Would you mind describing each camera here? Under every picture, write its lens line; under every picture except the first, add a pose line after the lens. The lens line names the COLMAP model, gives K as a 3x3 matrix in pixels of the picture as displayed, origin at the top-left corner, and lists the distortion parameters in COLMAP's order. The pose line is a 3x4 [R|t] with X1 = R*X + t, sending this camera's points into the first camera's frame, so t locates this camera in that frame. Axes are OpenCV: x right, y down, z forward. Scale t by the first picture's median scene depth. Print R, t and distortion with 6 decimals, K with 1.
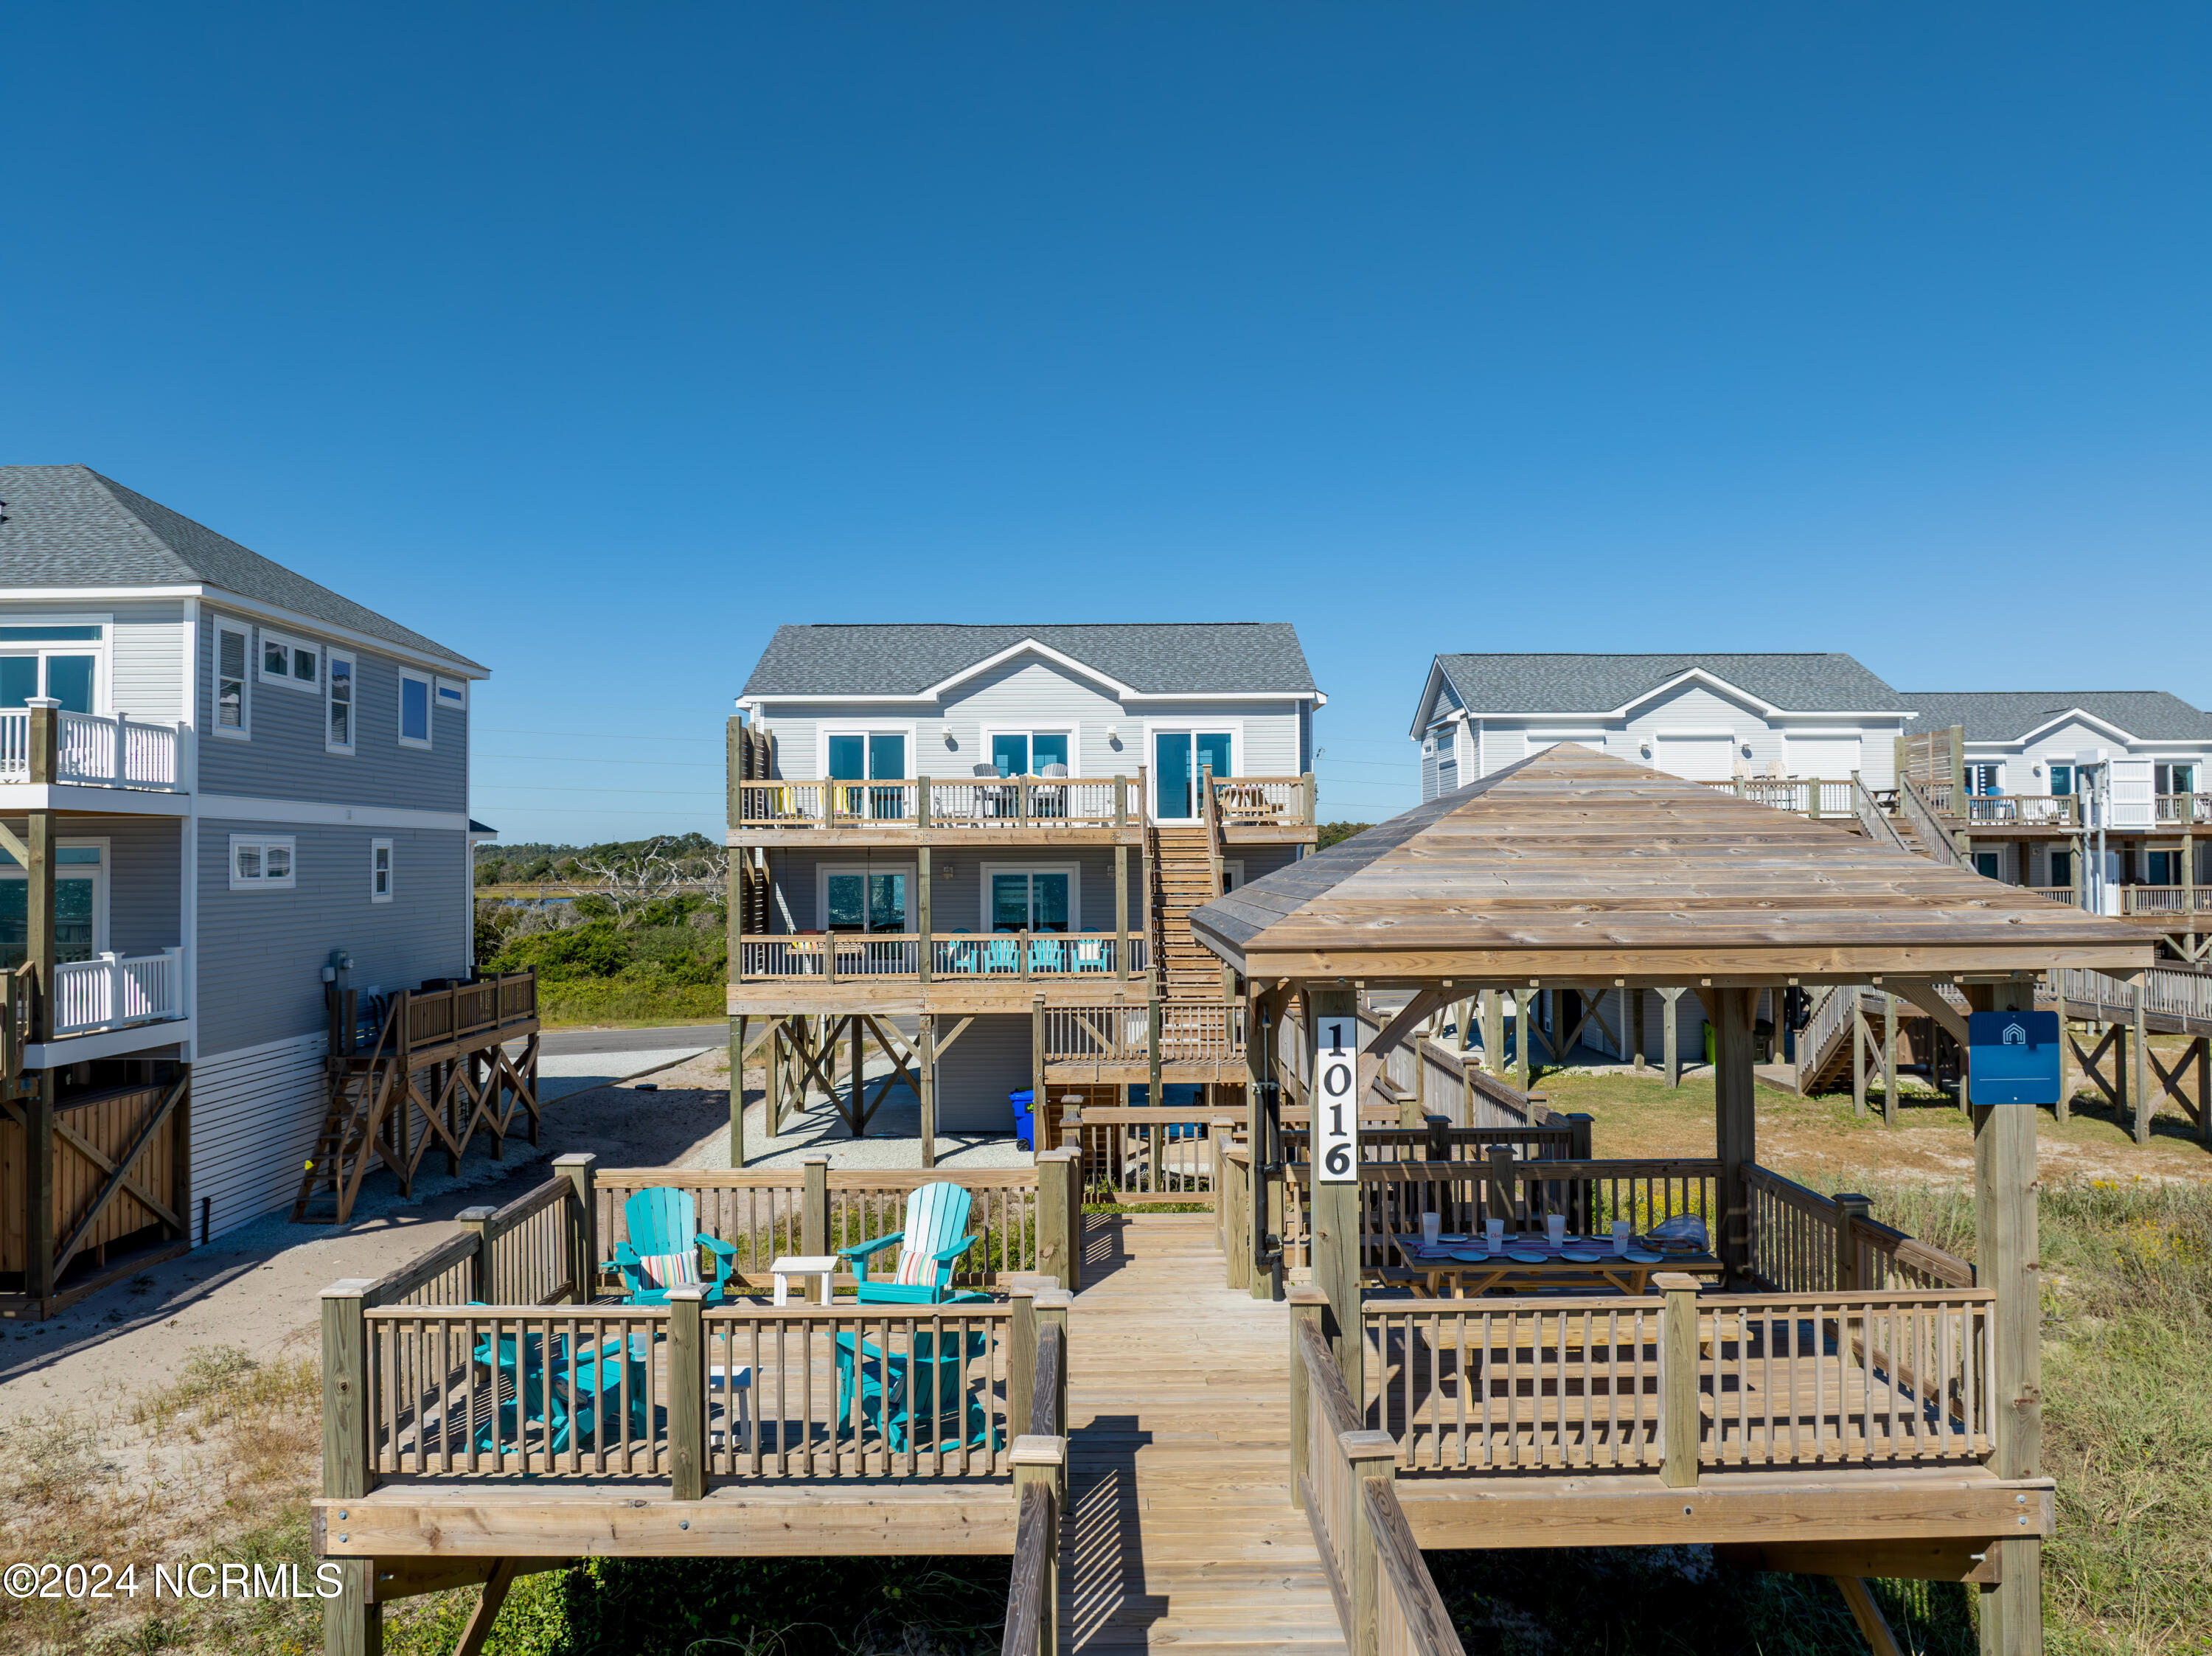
lens RADIAL K [[1568.1, 0, 1111.8], [0, 1568.1, 837.5], [0, 0, 1]] dist [-0.033429, -0.003989]
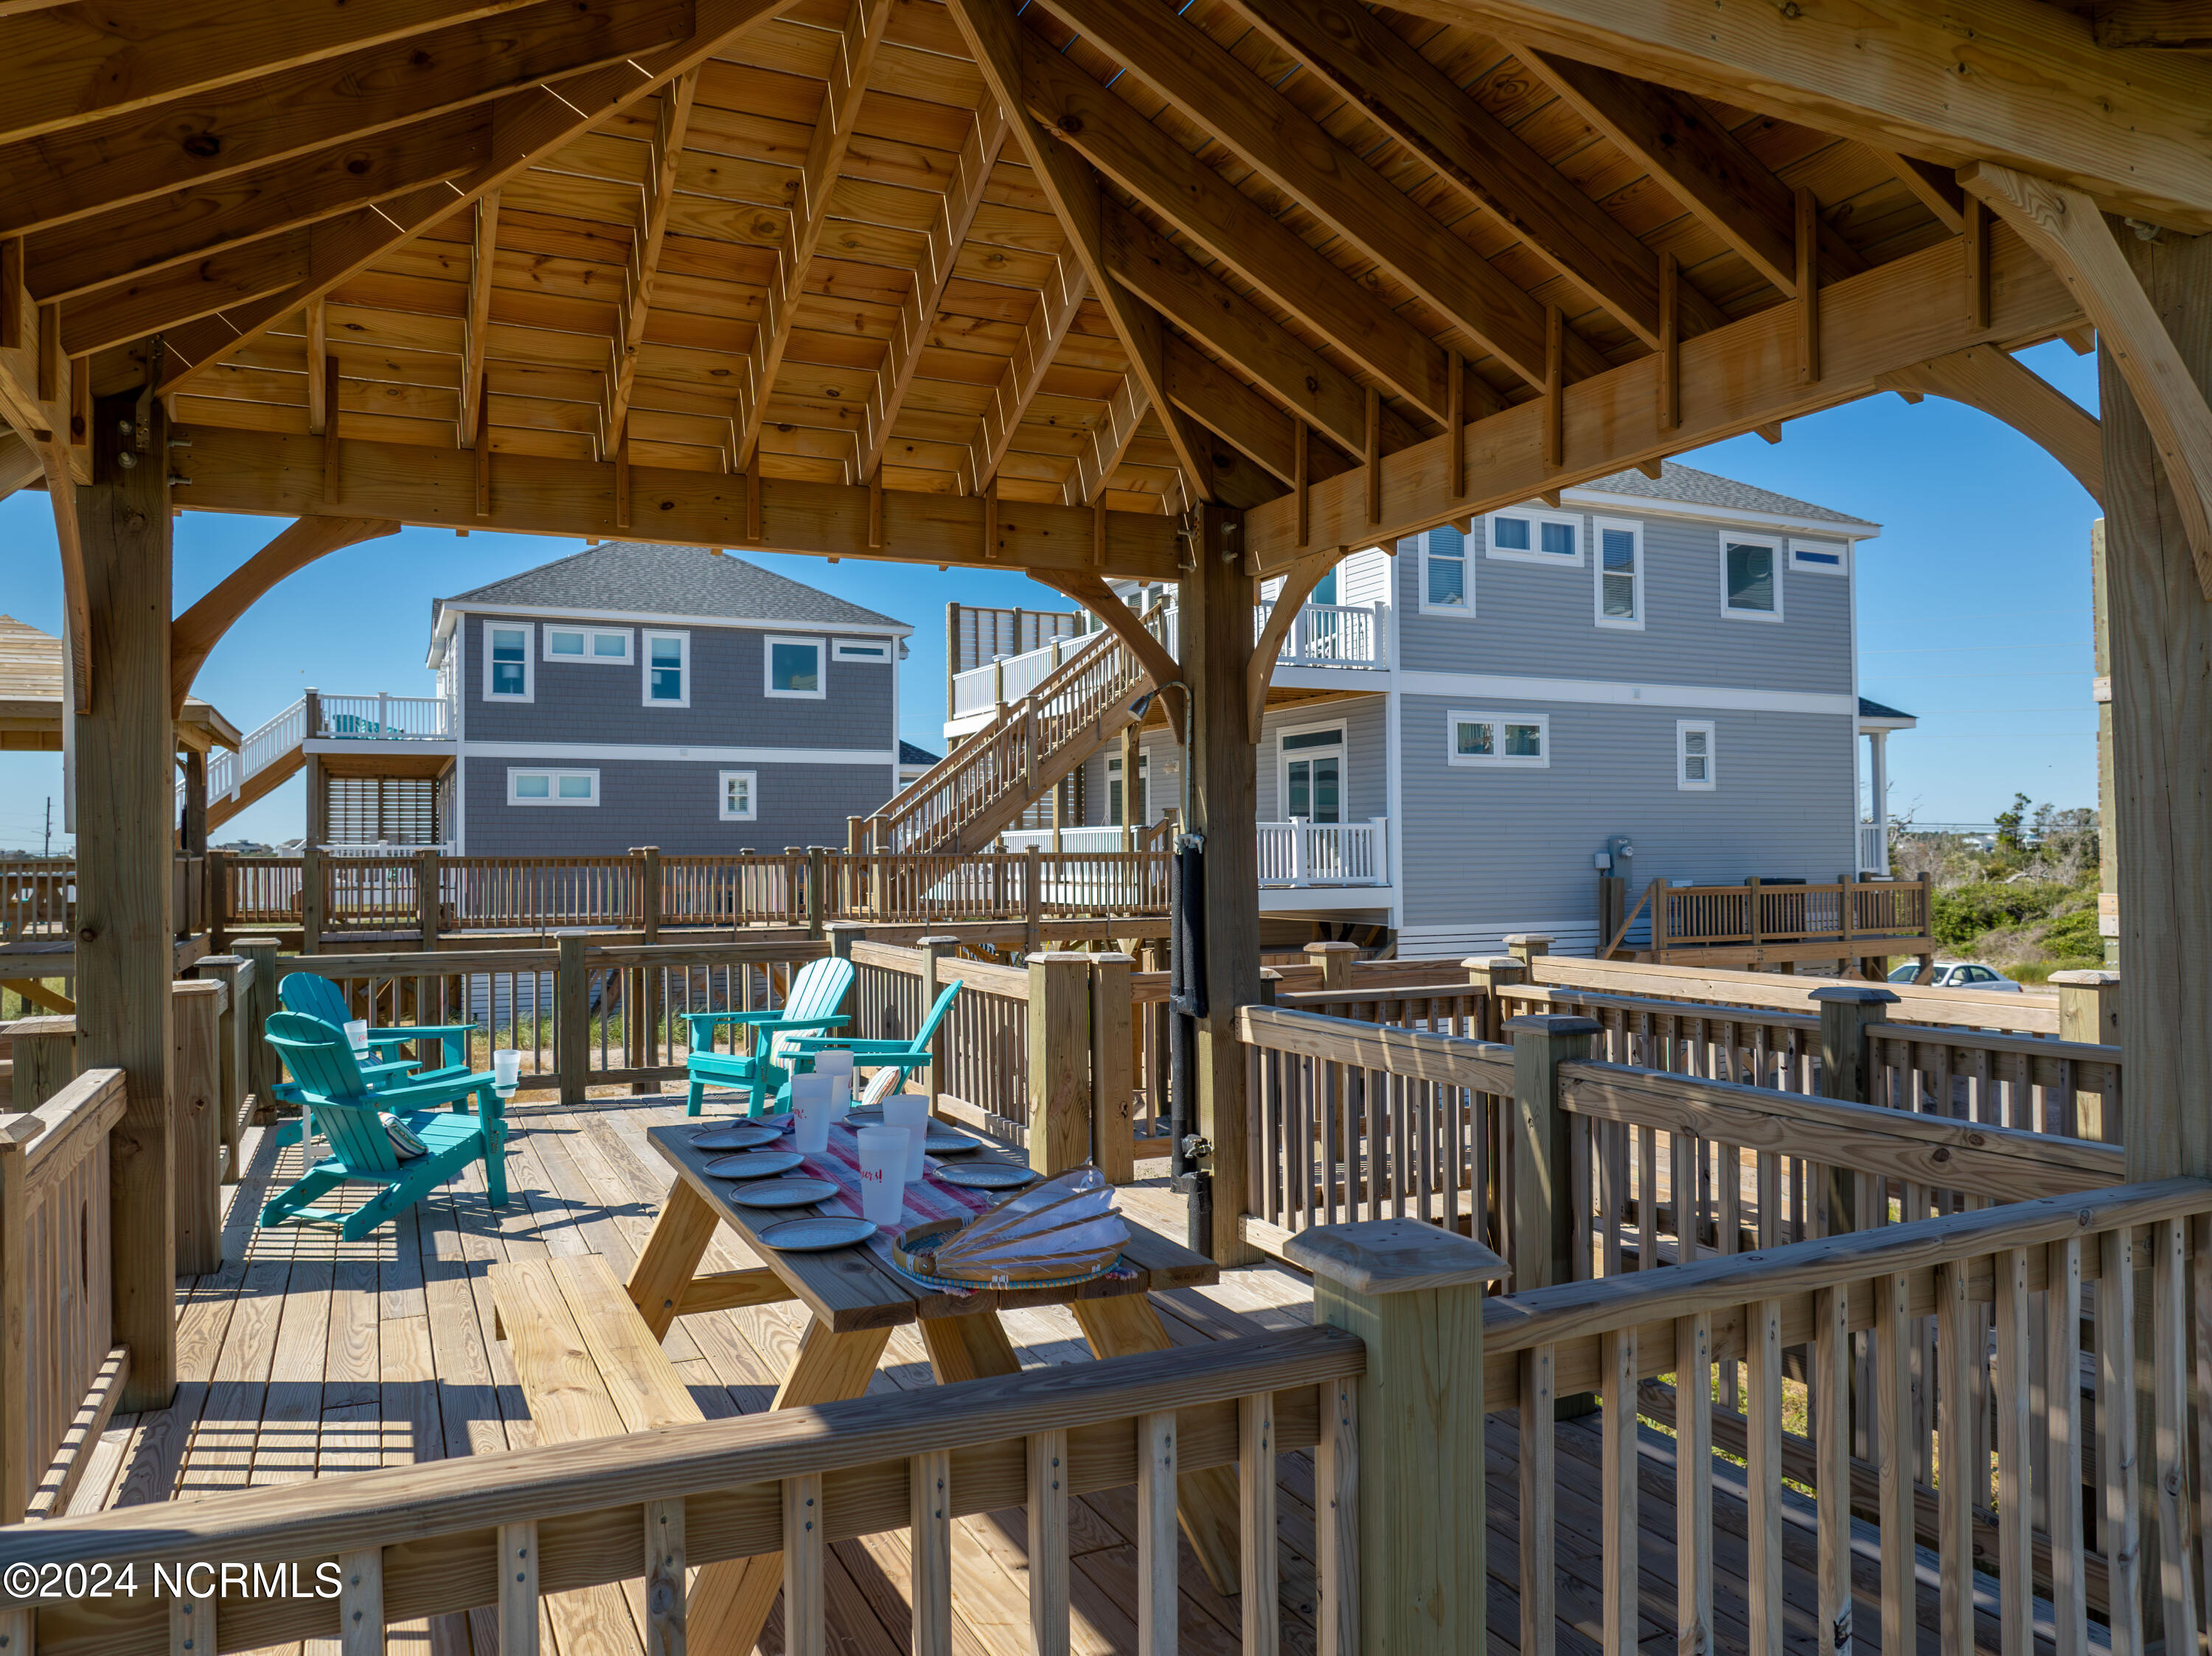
lens RADIAL K [[1568.1, 0, 1120.8], [0, 1568.1, 825.8], [0, 0, 1]] dist [-0.033429, -0.003989]
pose [[0.423784, -0.013282, -0.905666, 0.188709], [0.018182, 0.999816, -0.006155, 0.053852], [0.905581, -0.013858, 0.423947, 0.265017]]
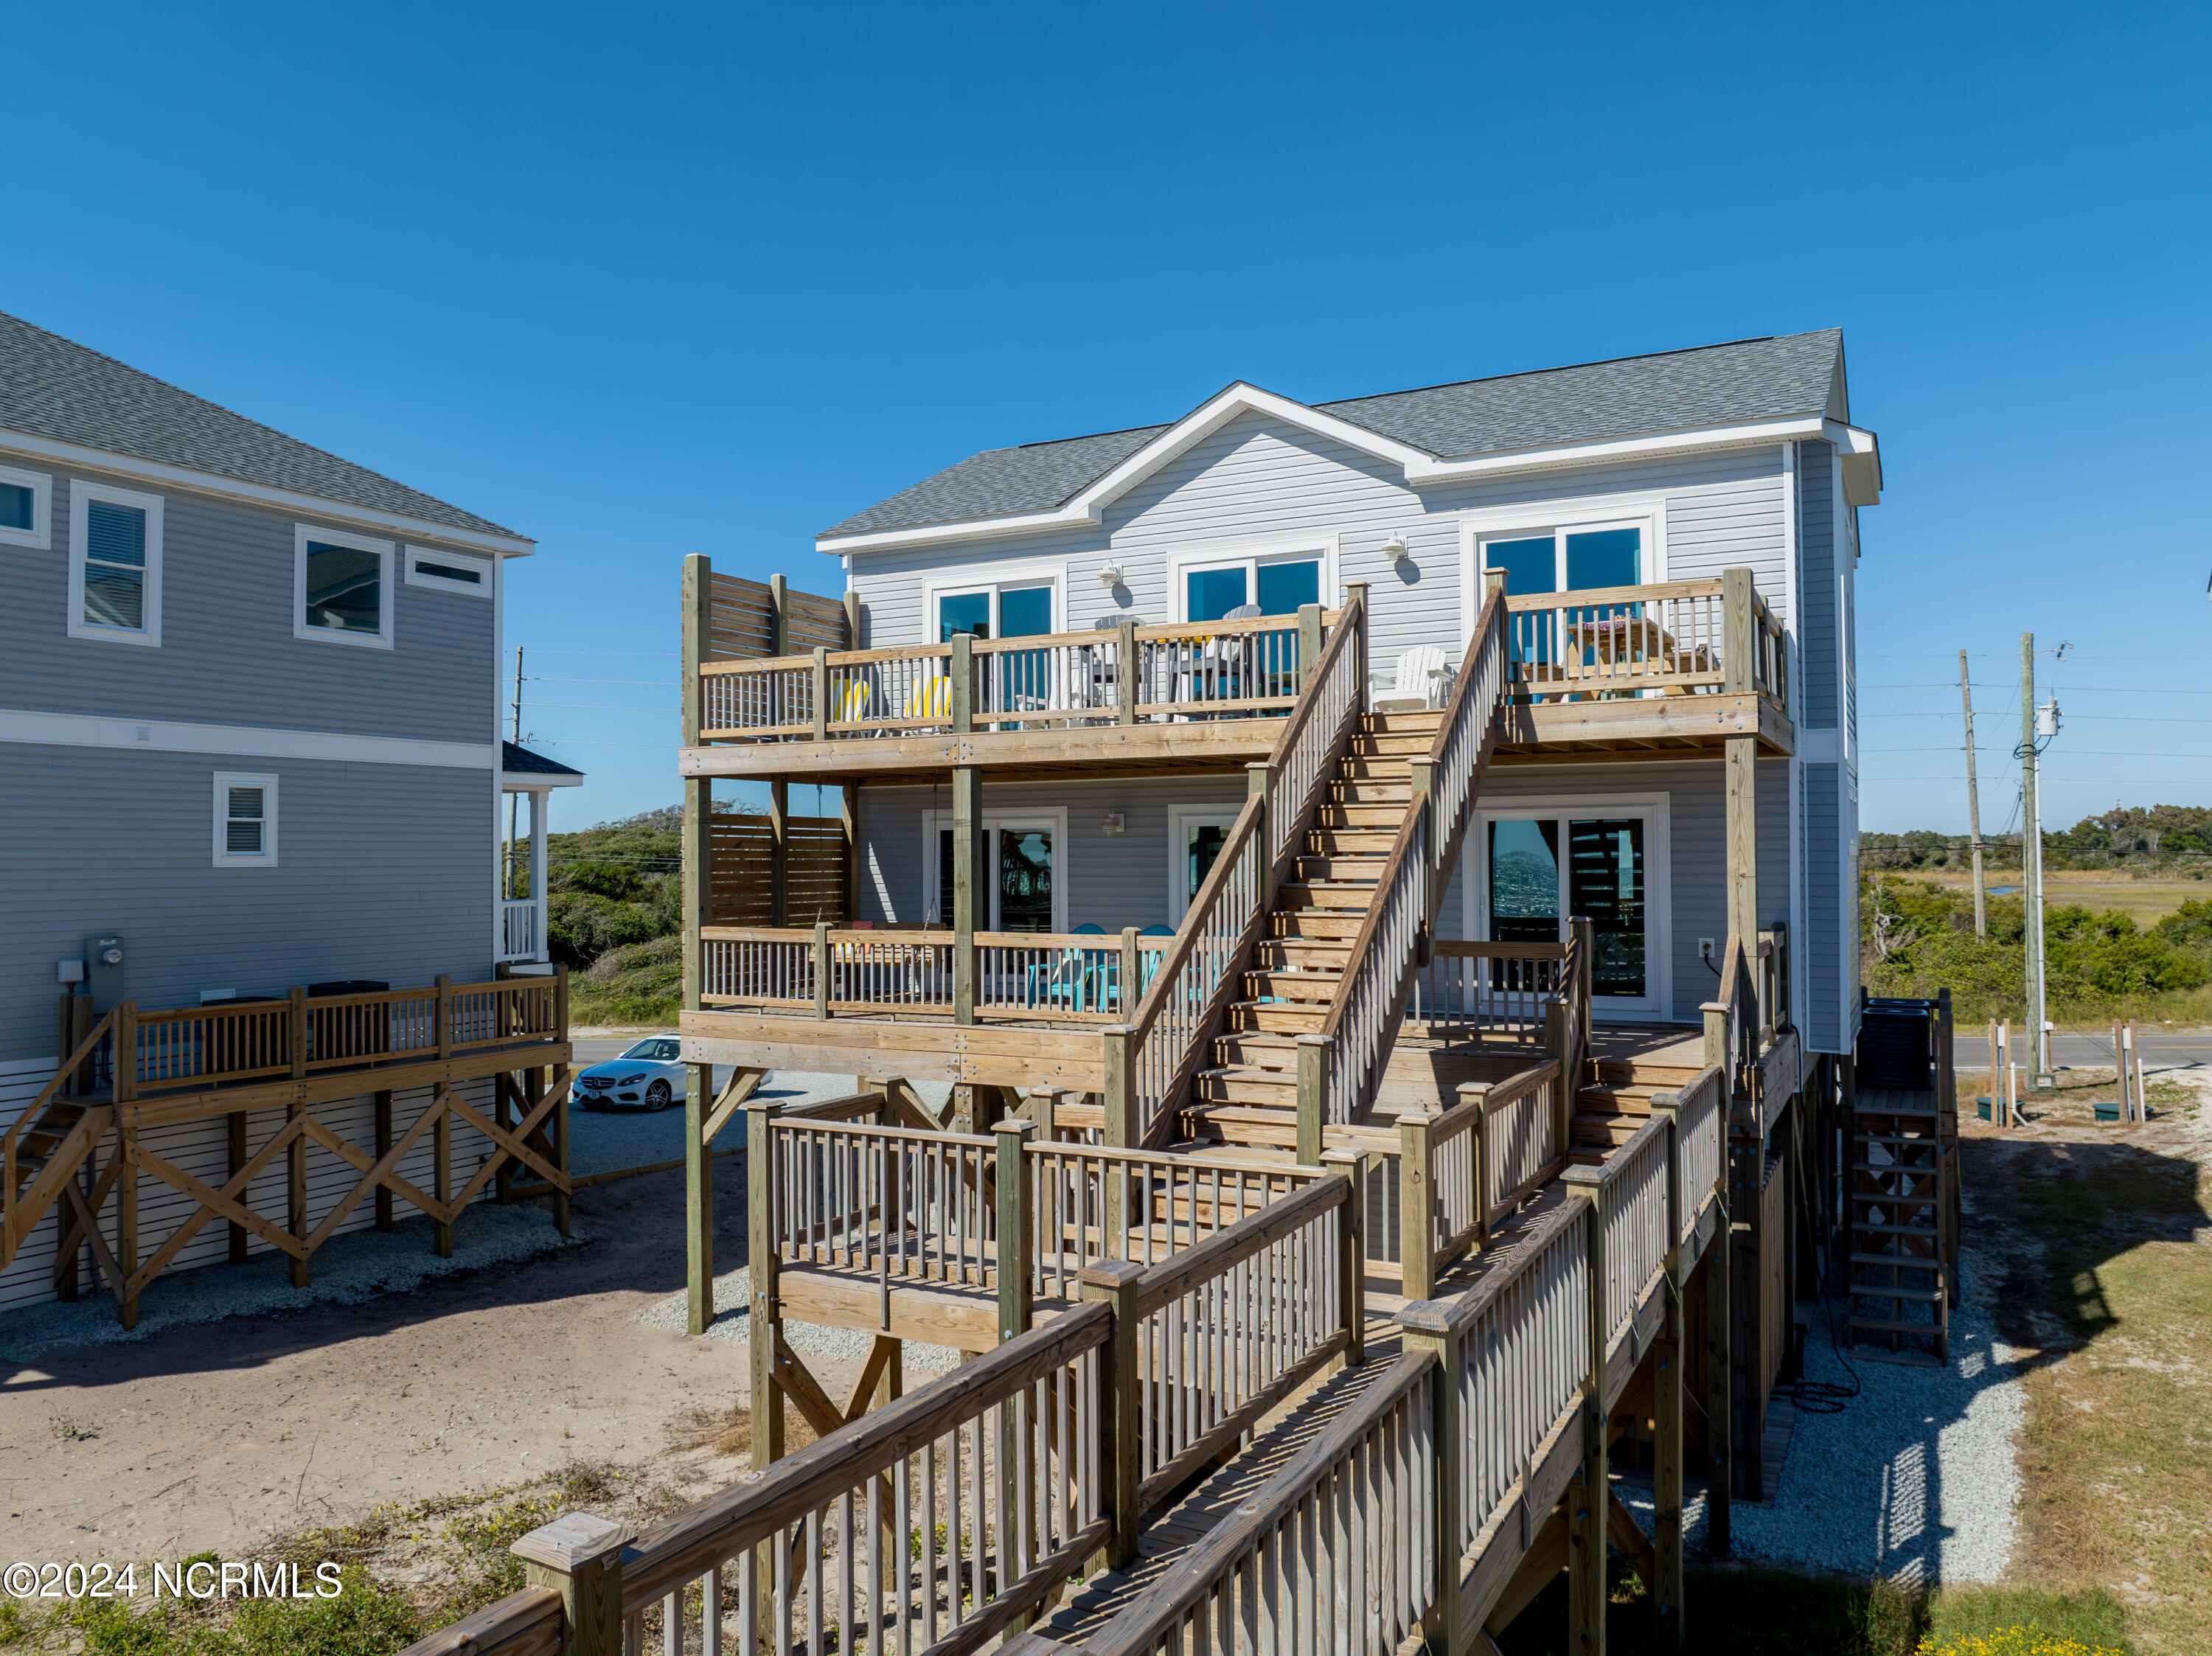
lens RADIAL K [[1568.1, 0, 1108.1], [0, 1568.1, 823.2], [0, 0, 1]] dist [-0.033429, -0.003989]
pose [[0.874796, -0.009018, -0.484407, 0.165024], [0.006346, 0.999954, -0.007154, 0.026073], [0.484450, 0.003184, 0.874813, 0.511463]]
